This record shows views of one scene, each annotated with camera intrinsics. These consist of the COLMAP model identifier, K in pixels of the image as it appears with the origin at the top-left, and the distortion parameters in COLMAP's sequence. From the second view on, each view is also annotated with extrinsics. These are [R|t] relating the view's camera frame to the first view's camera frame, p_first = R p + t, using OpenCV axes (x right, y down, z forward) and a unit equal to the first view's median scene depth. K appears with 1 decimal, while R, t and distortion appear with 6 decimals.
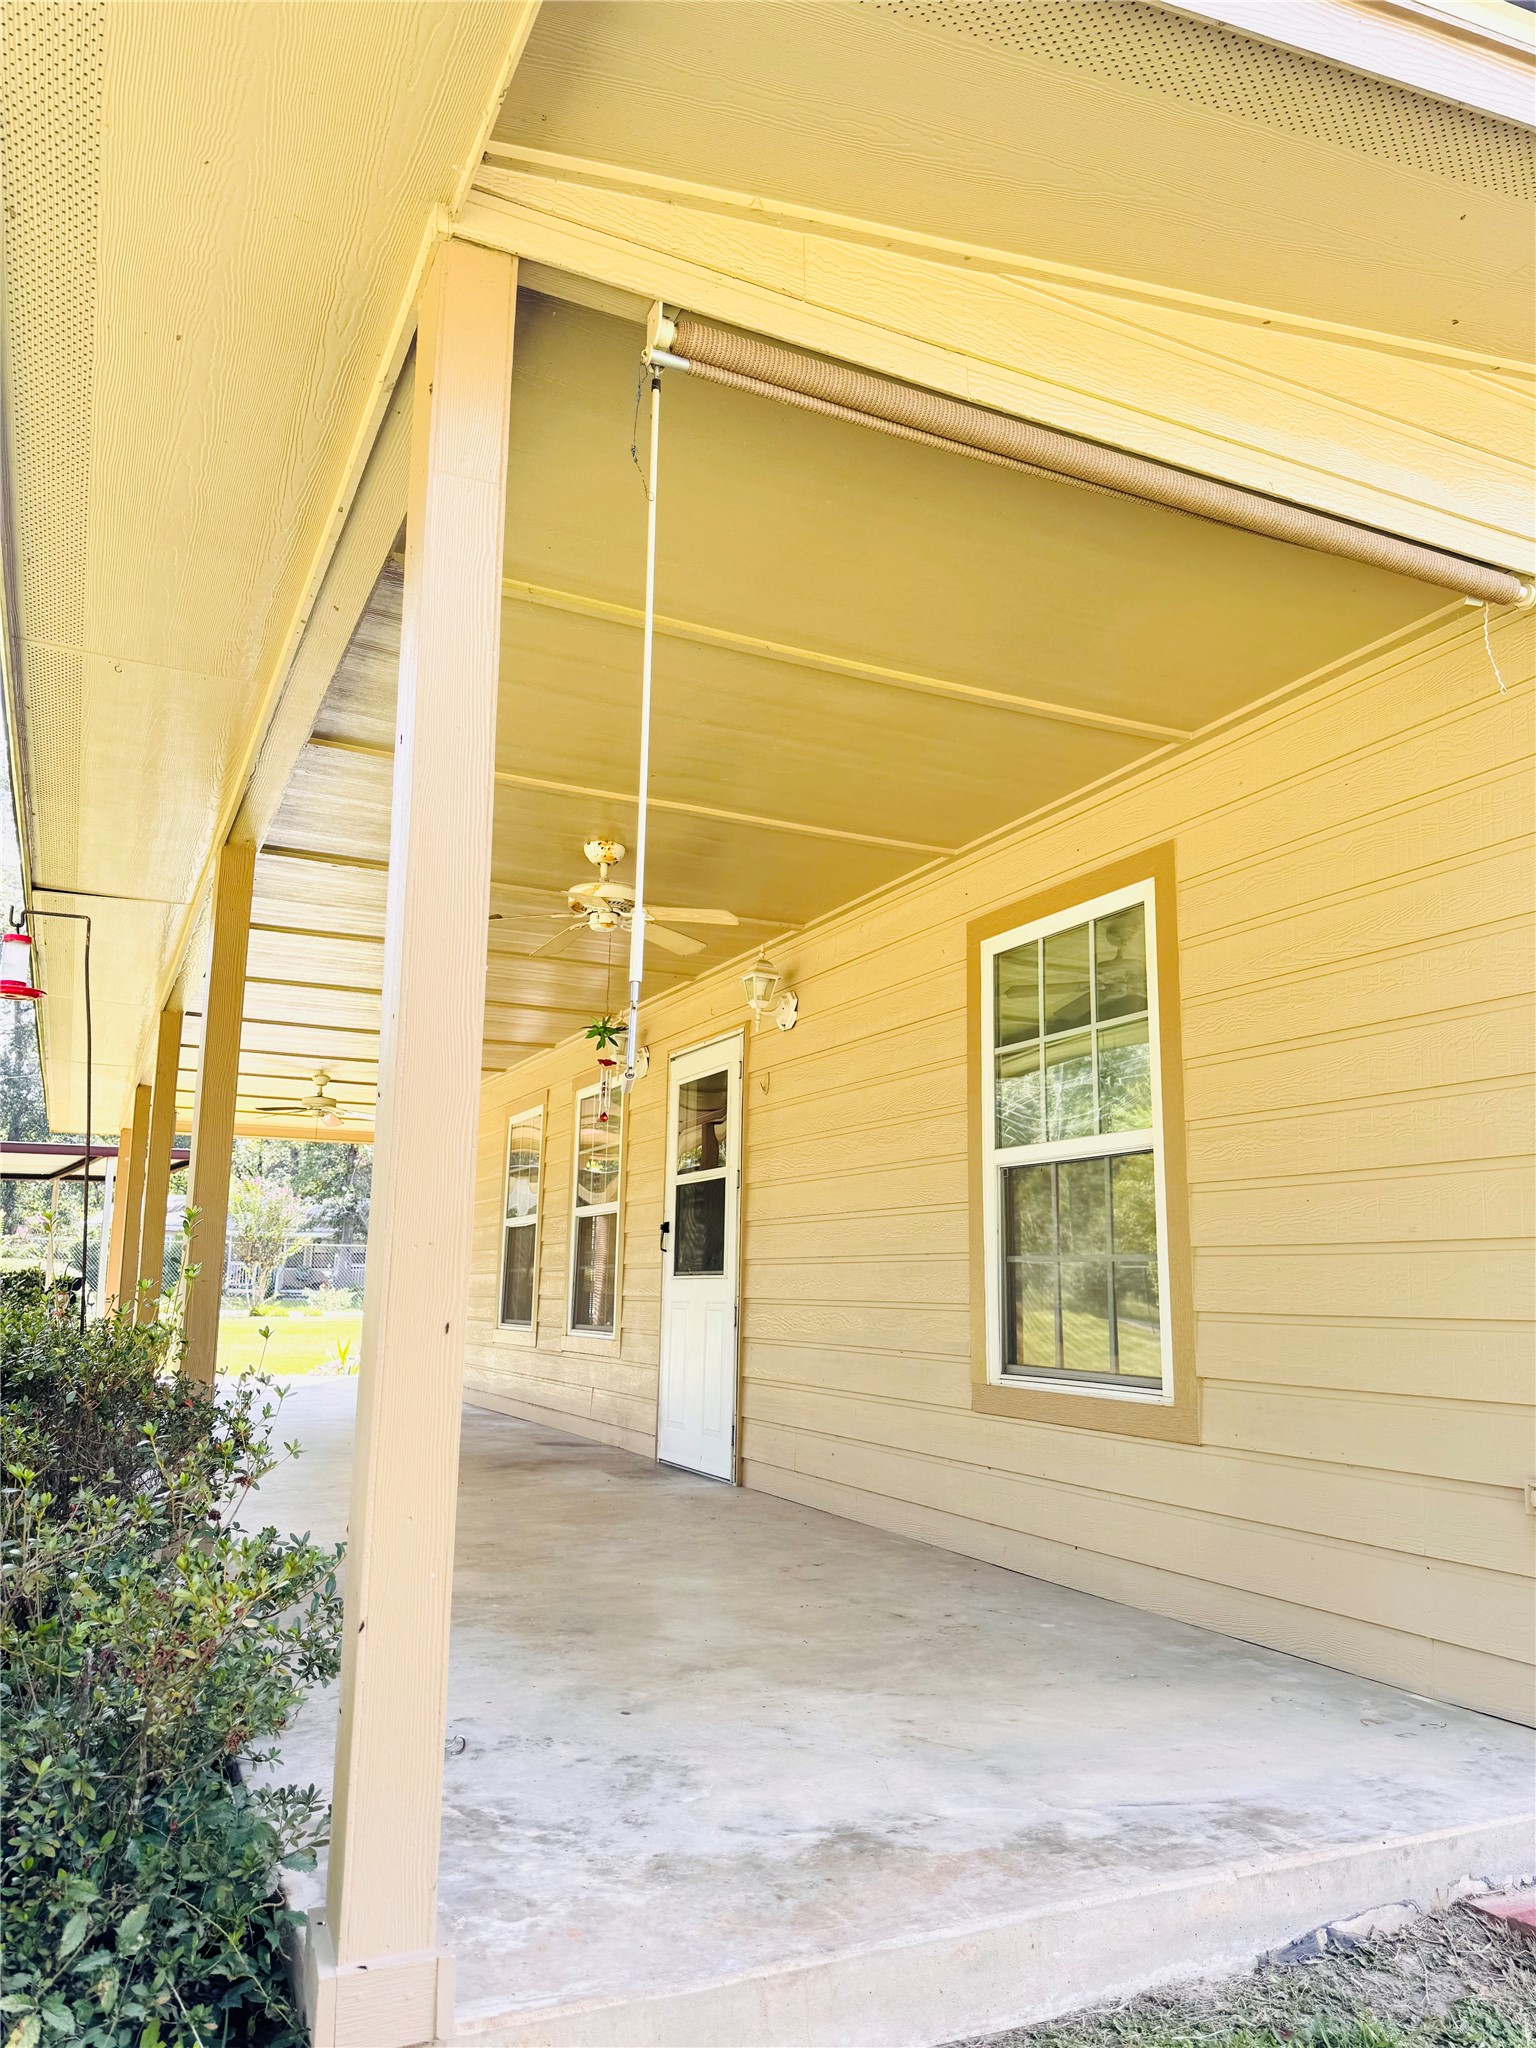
lens RADIAL K [[1438.3, 0, 769.0], [0, 1438.3, 1060.3], [0, 0, 1]] dist [0.105341, -0.145278]
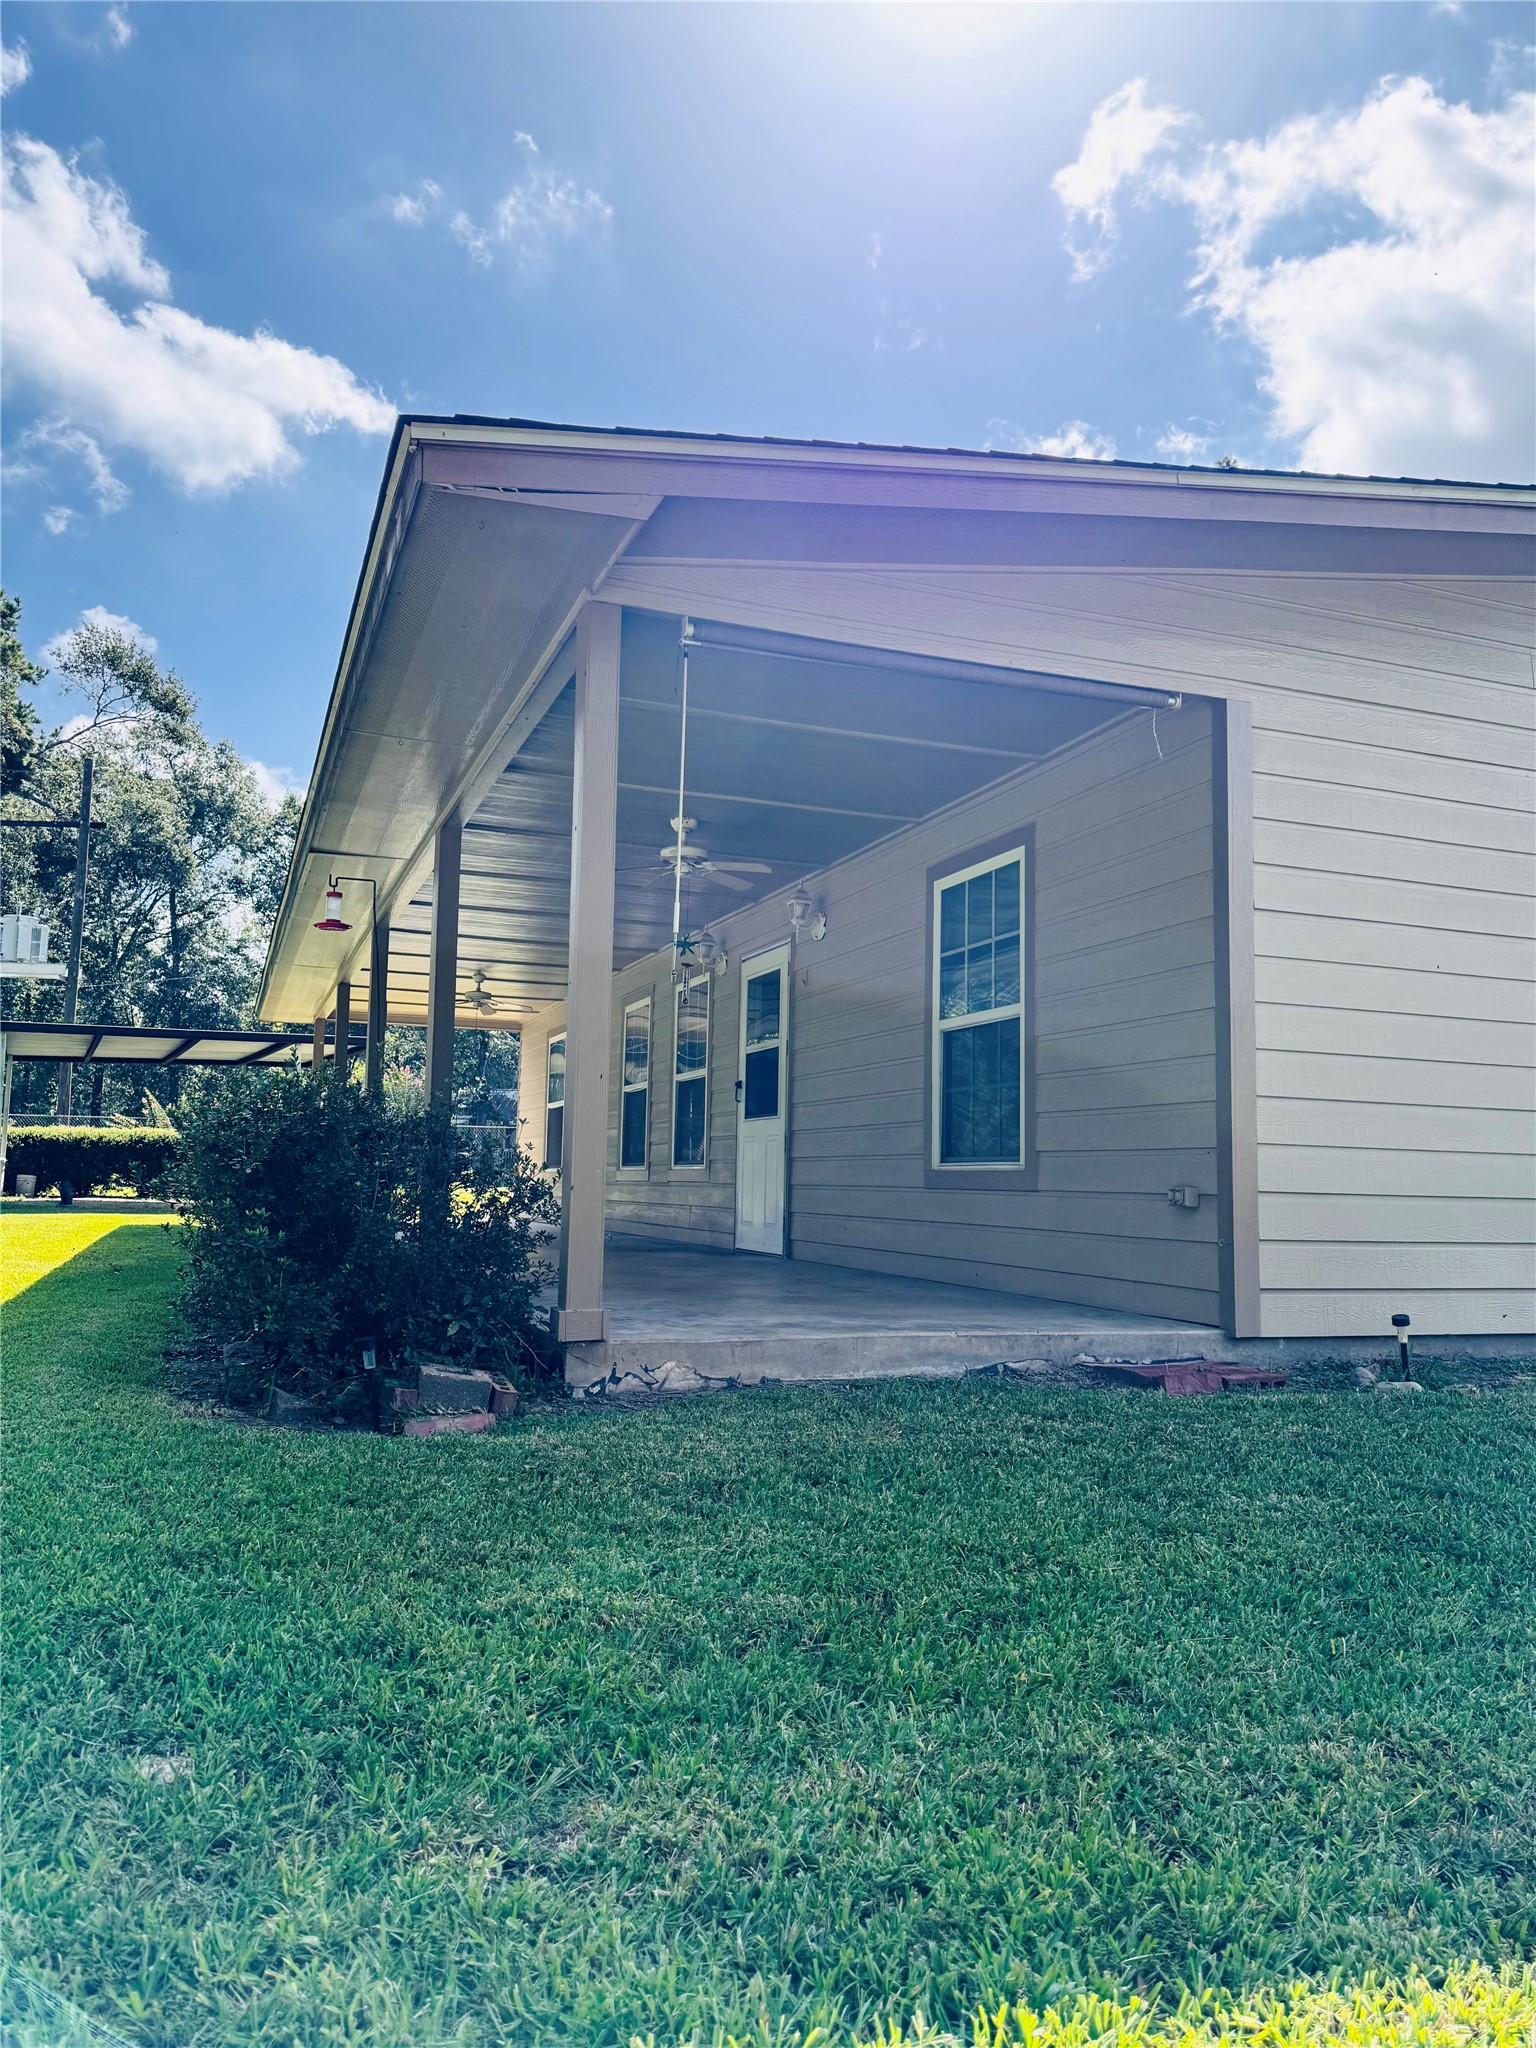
lens RADIAL K [[1438.3, 0, 769.0], [0, 1438.3, 1060.3], [0, 0, 1]] dist [0.105341, -0.145278]
pose [[0.996899, -0.003170, -0.078628, 0.071287], [0.008793, 0.997418, 0.071268, -0.004441], [0.078199, -0.071738, 0.994353, -0.392549]]
